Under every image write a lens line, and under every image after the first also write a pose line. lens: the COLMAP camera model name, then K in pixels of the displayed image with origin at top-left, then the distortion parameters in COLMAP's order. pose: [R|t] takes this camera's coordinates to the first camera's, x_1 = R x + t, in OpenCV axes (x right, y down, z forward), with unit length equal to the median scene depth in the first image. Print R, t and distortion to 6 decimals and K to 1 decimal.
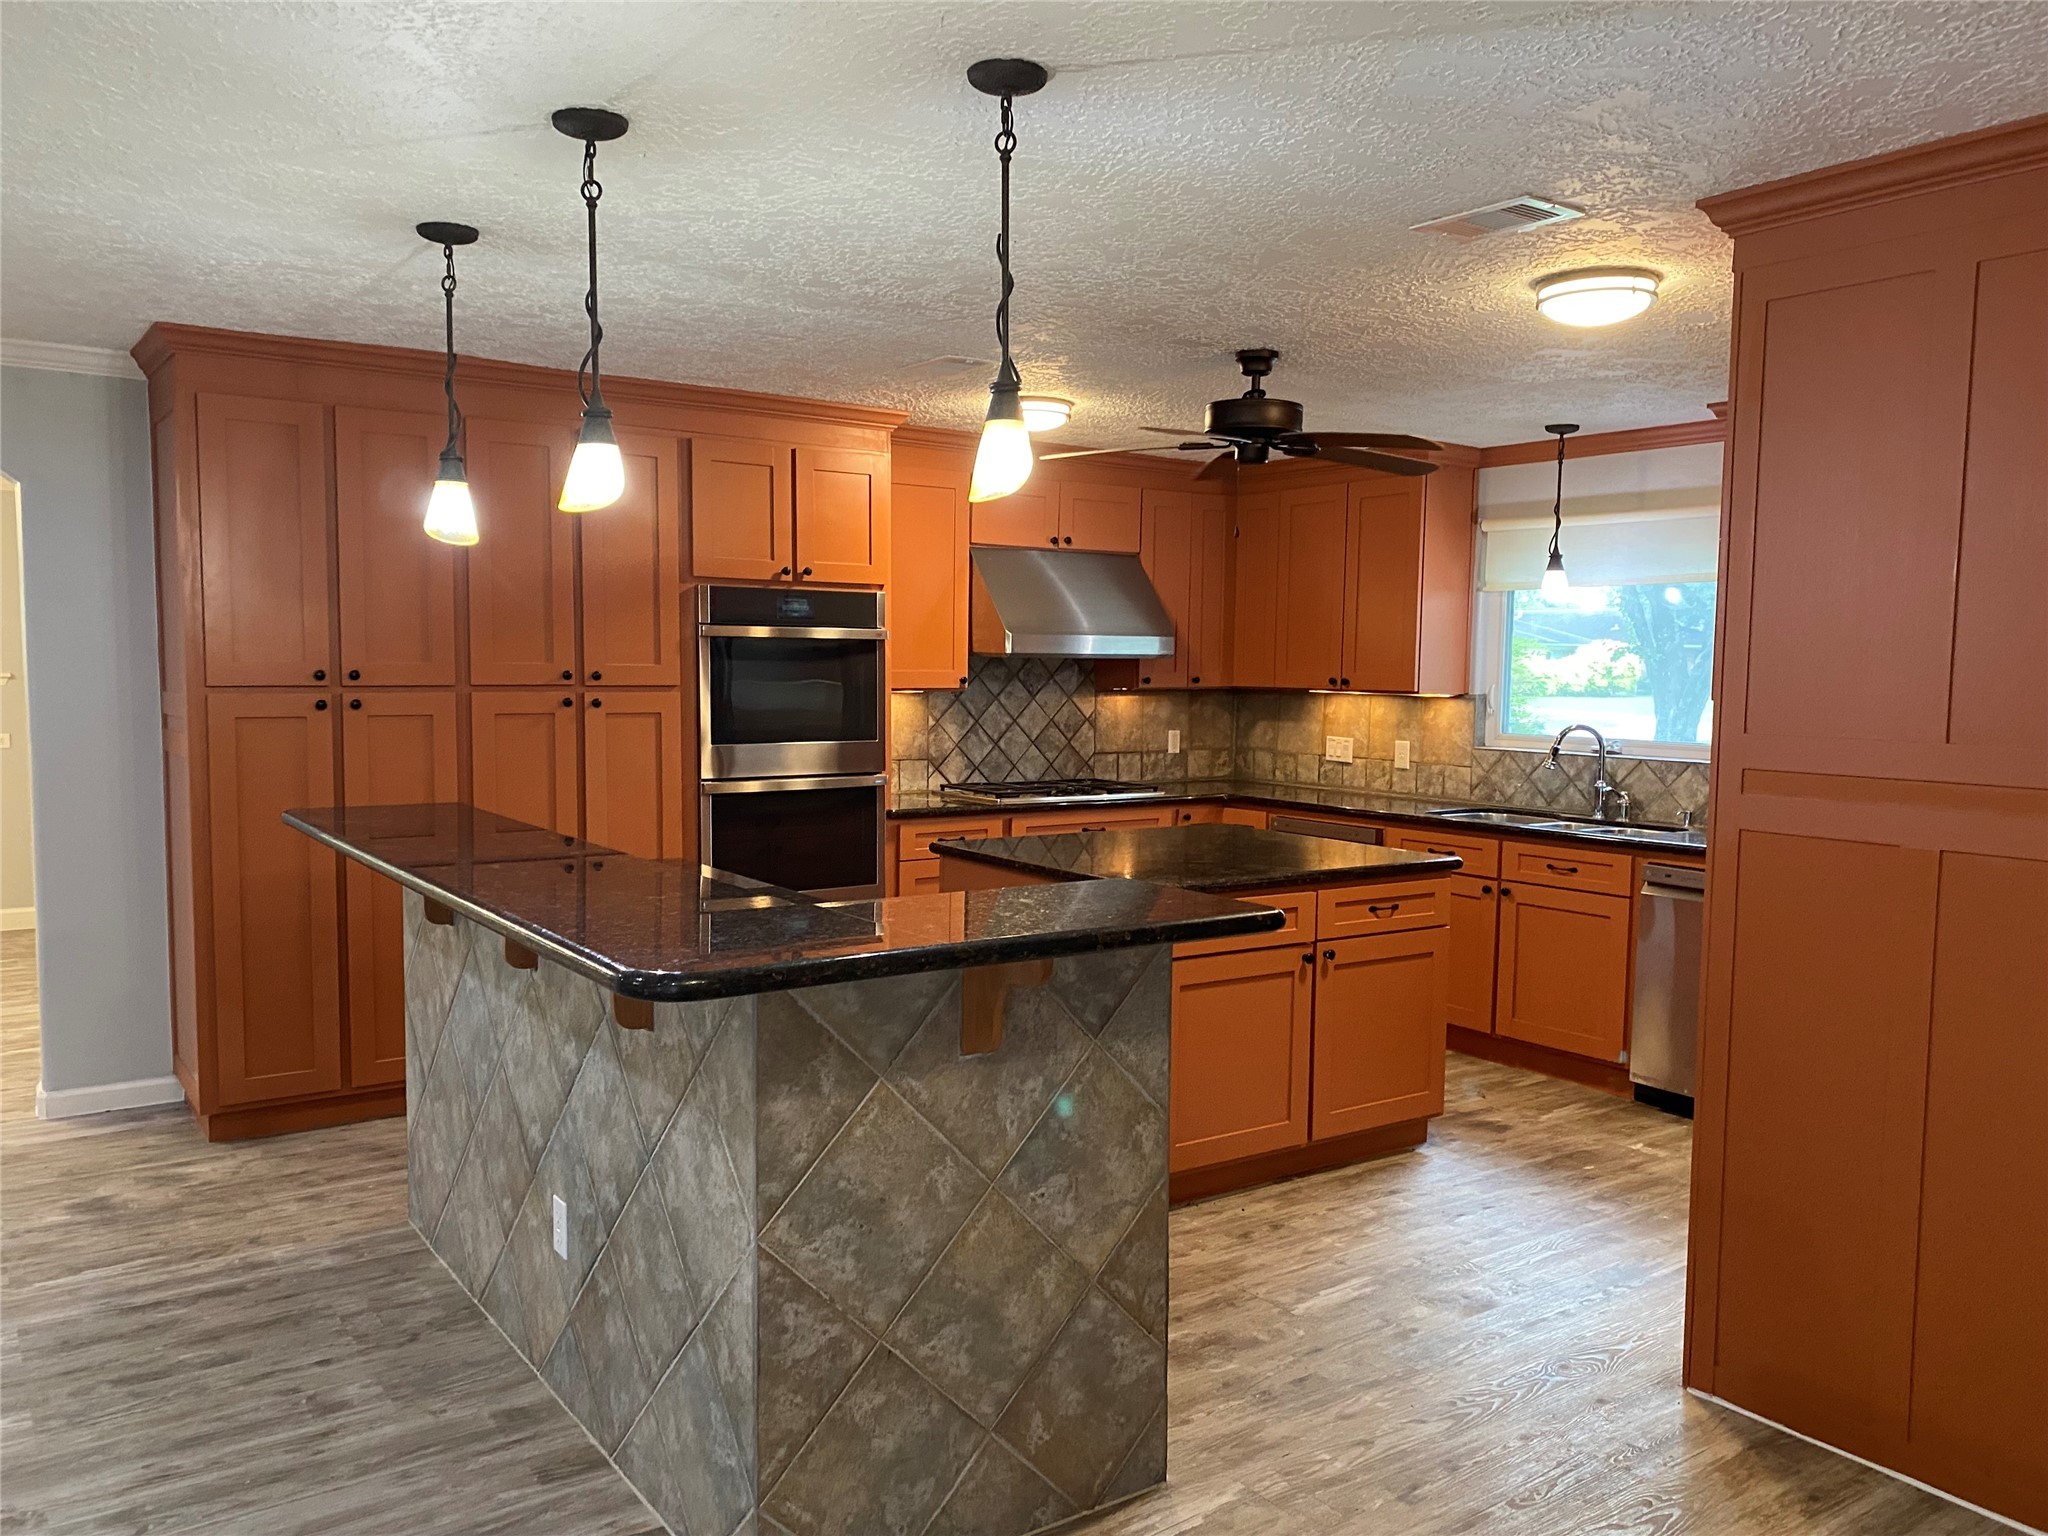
lens RADIAL K [[1561.6, 0, 1021.1], [0, 1561.6, 777.9], [0, 0, 1]] dist [0.038972, -0.055602]
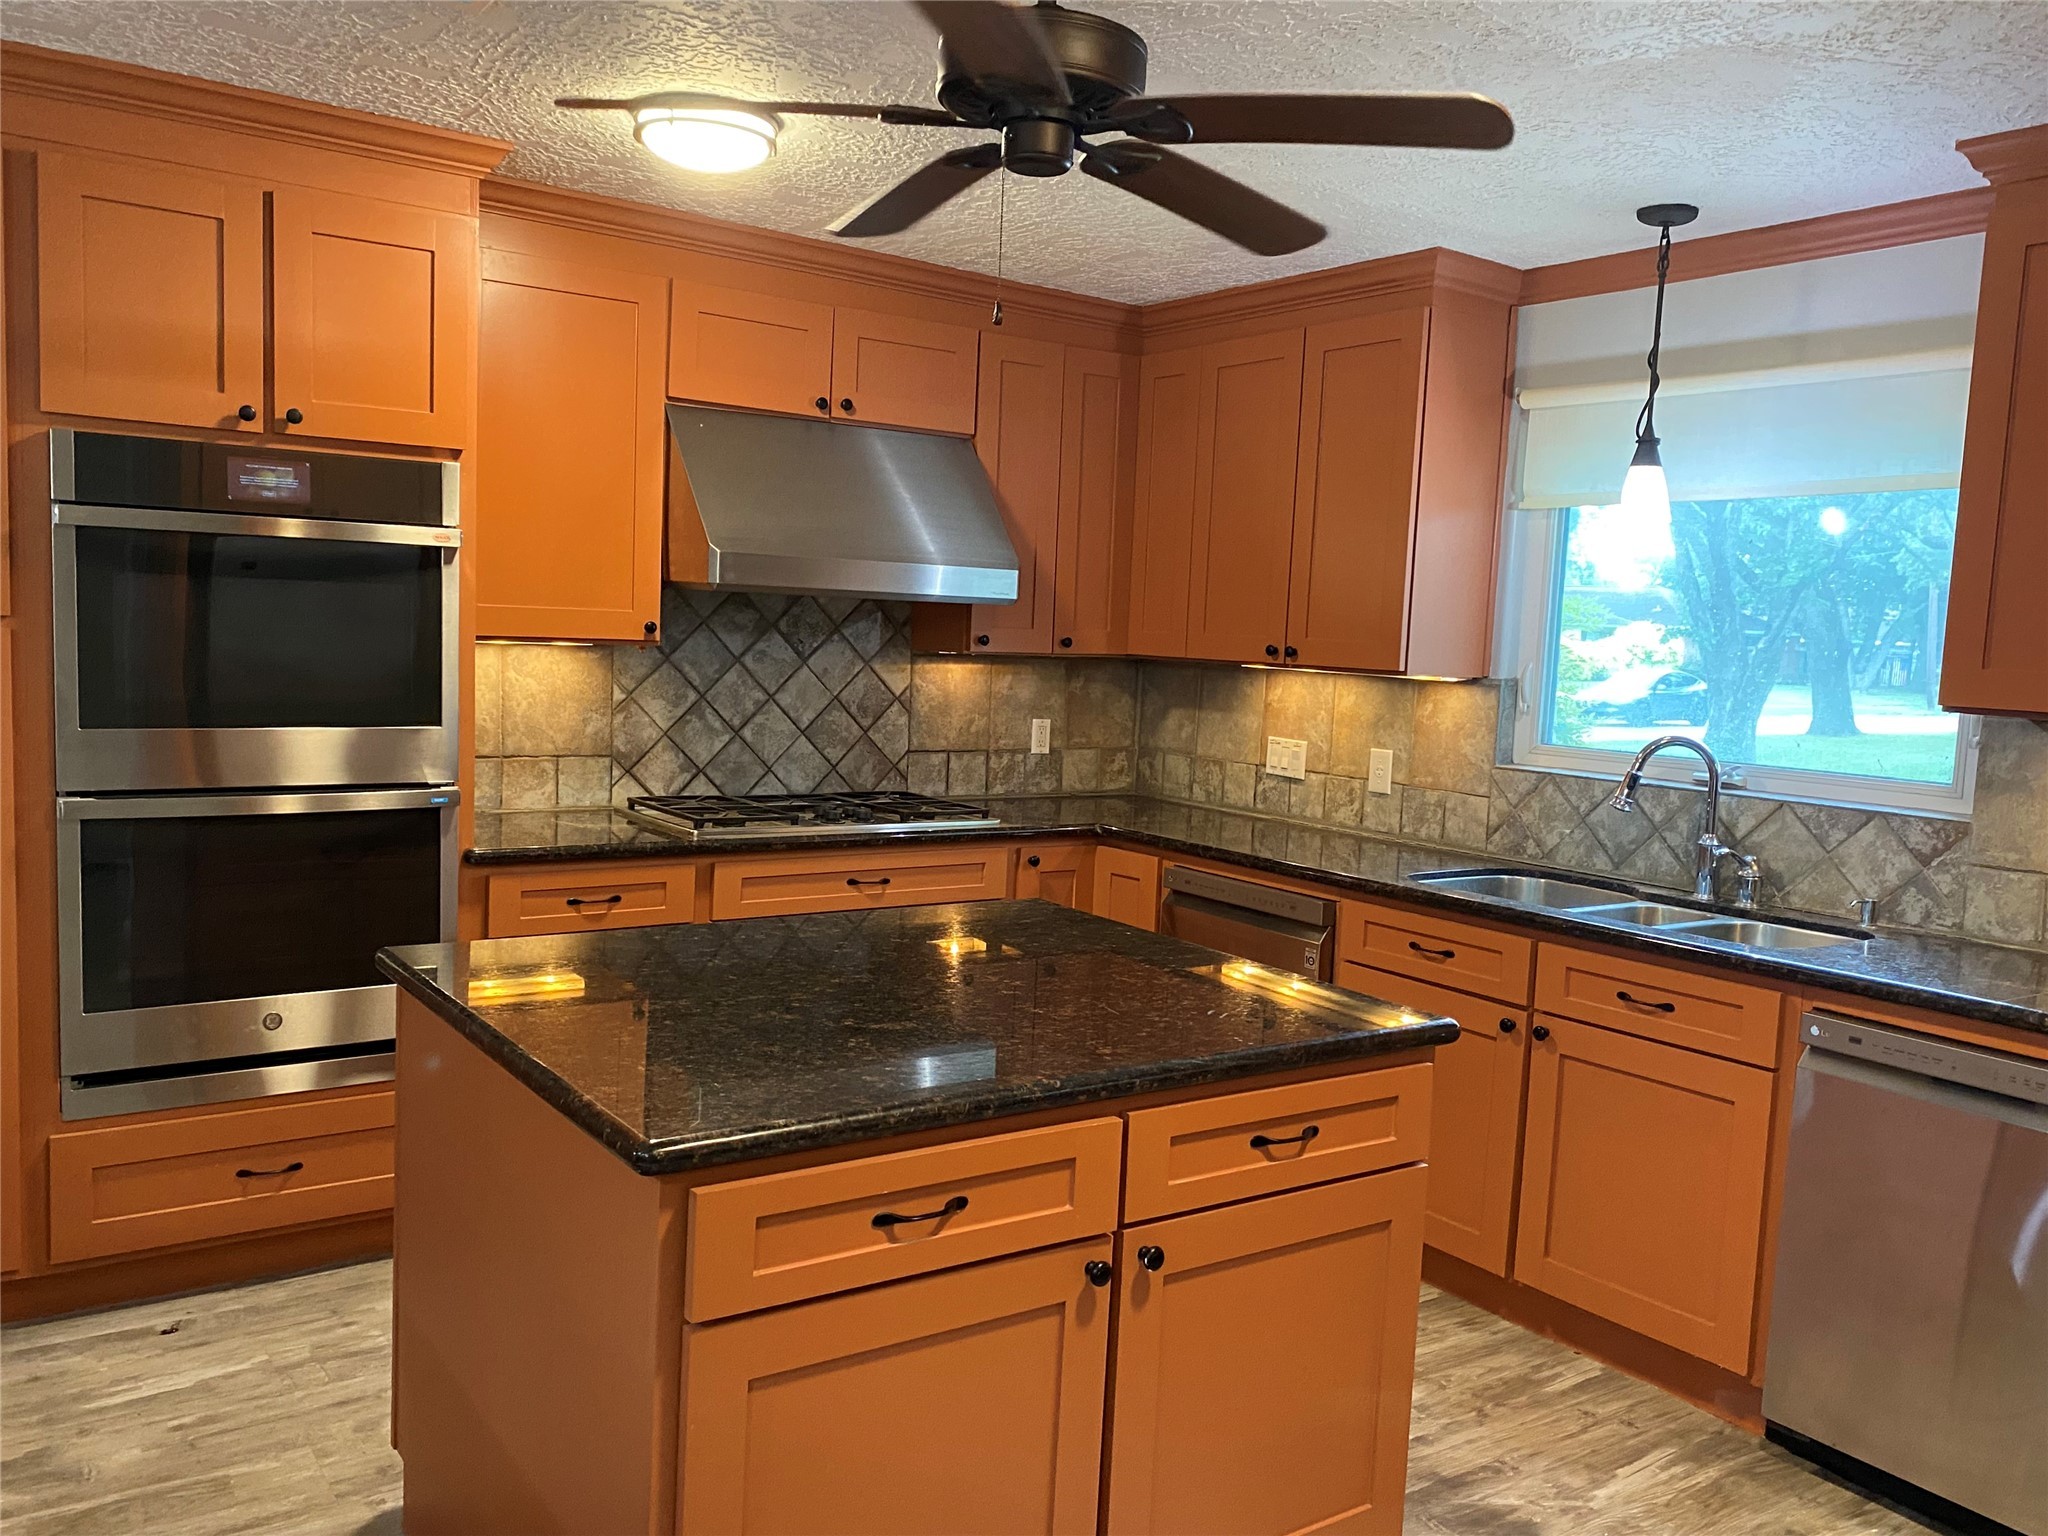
lens RADIAL K [[1633.5, 0, 1024.5], [0, 1633.5, 771.2], [0, 0, 1]] dist [0.007859, -0.006702]
pose [[0.999516, 0.031123, -0.000122, 0.134910], [-0.031119, 0.999427, 0.013345, -0.025520], [0.000538, -0.013335, 0.999911, 0.461327]]
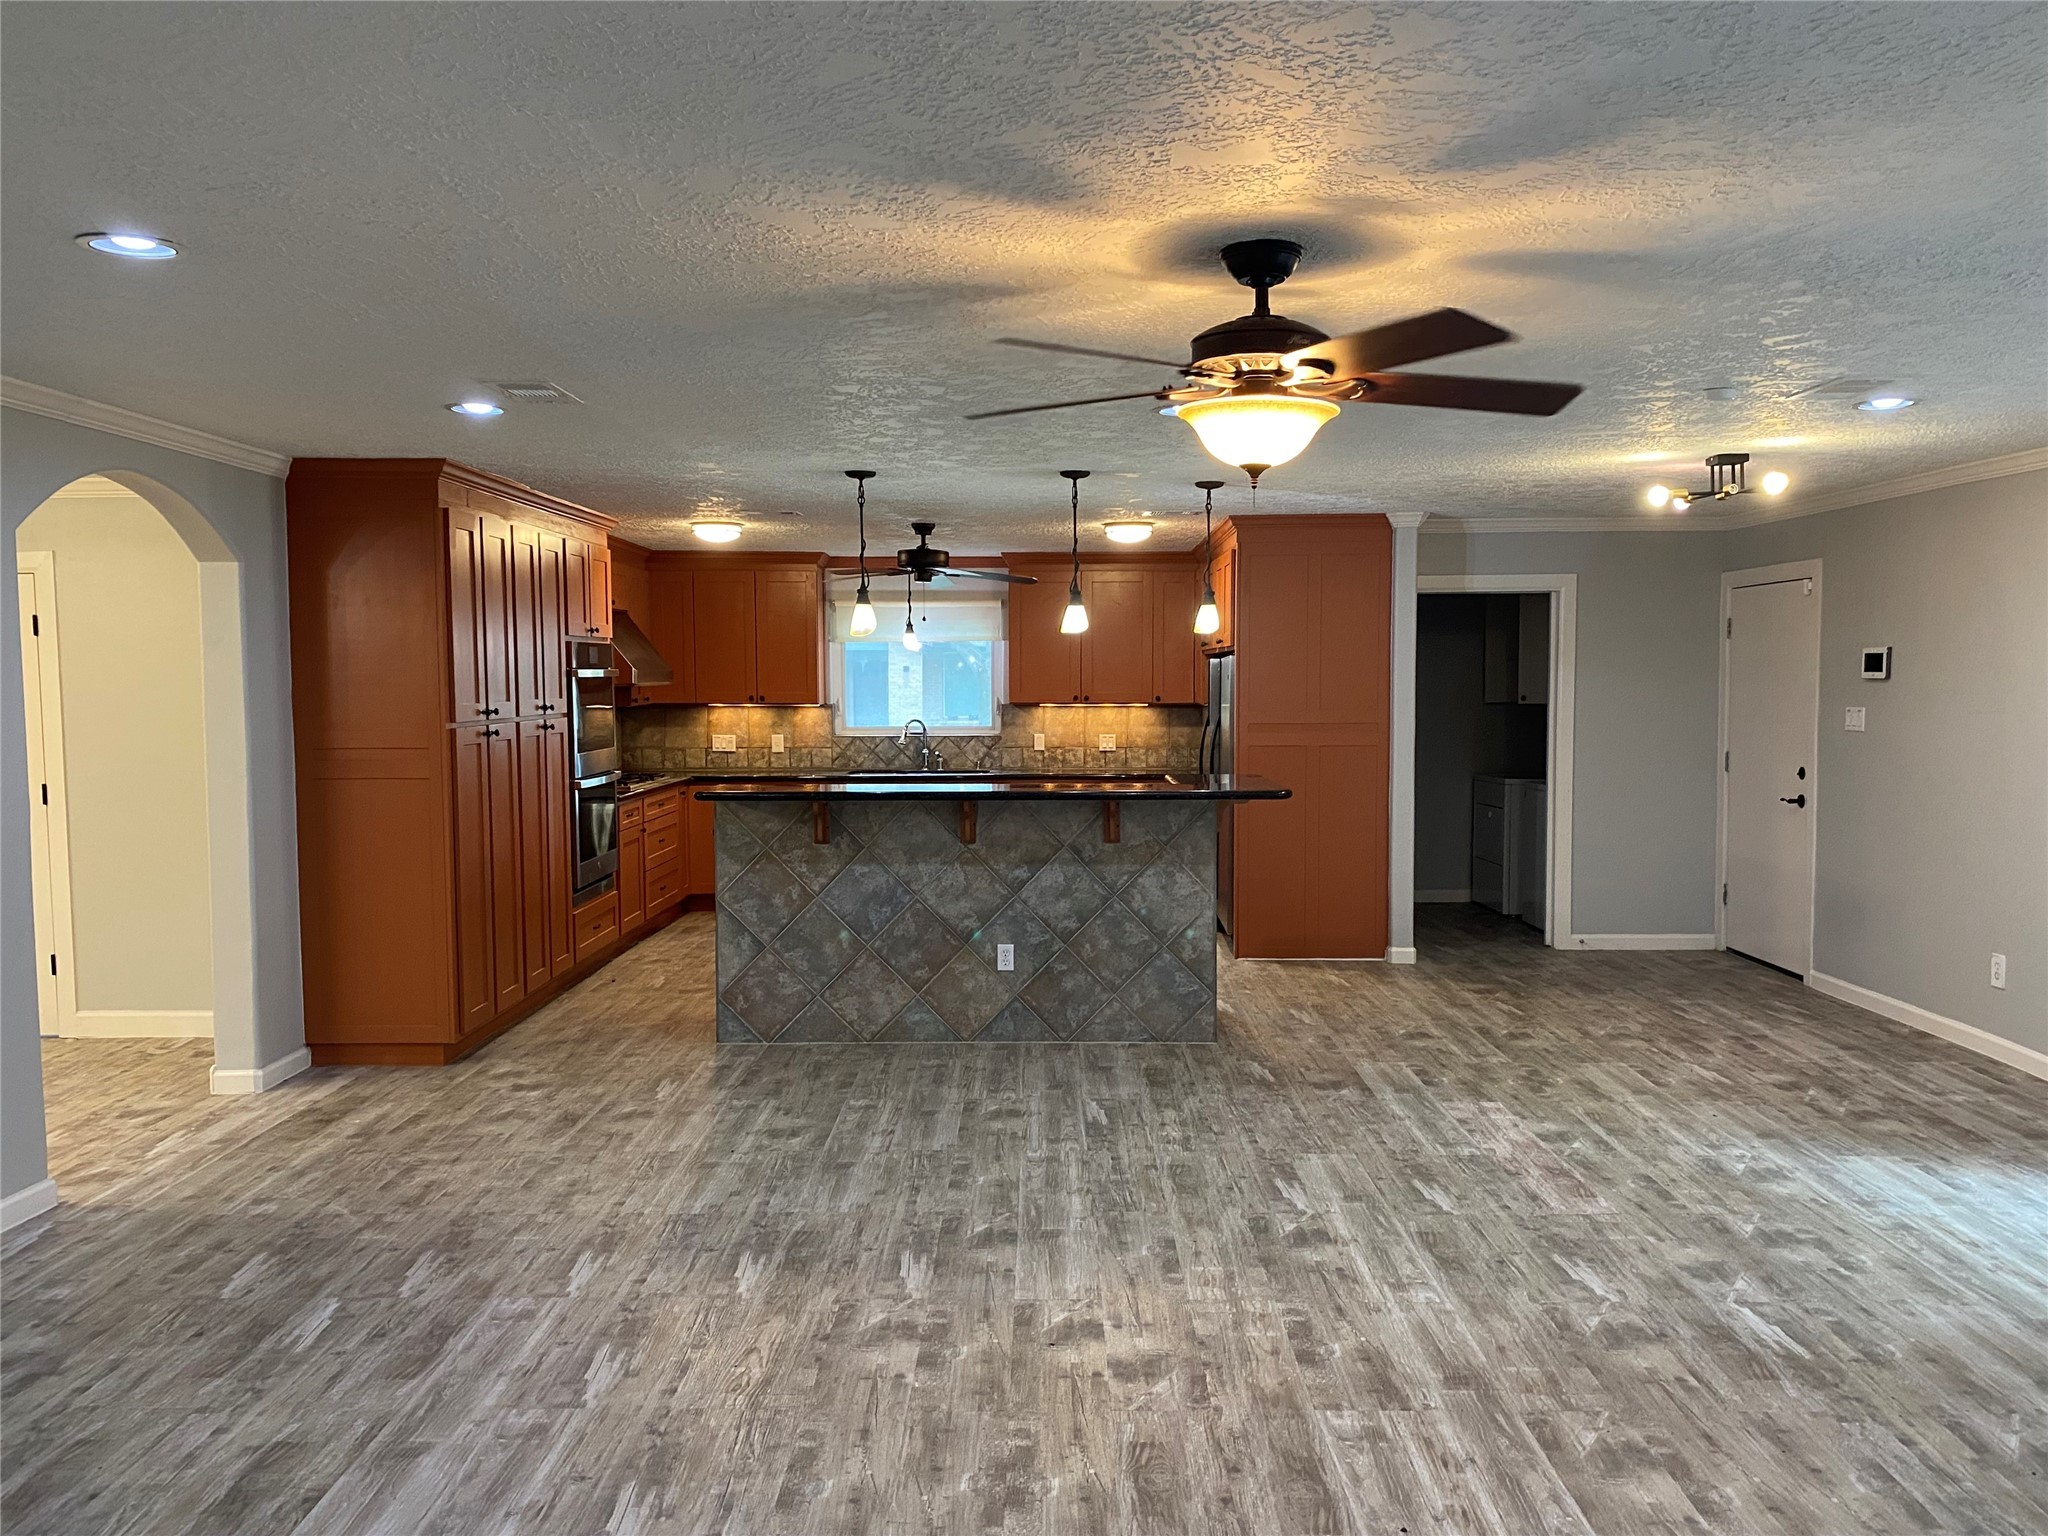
lens RADIAL K [[1561.6, 0, 1018.8], [0, 1561.6, 751.0], [0, 0, 1]] dist [0.038972, -0.055602]
pose [[0.587388, -0.053735, 0.807520, -1.193292], [0.073189, 0.997232, 0.013122, -0.013638], [-0.805989, 0.051394, 0.589695, -0.173119]]
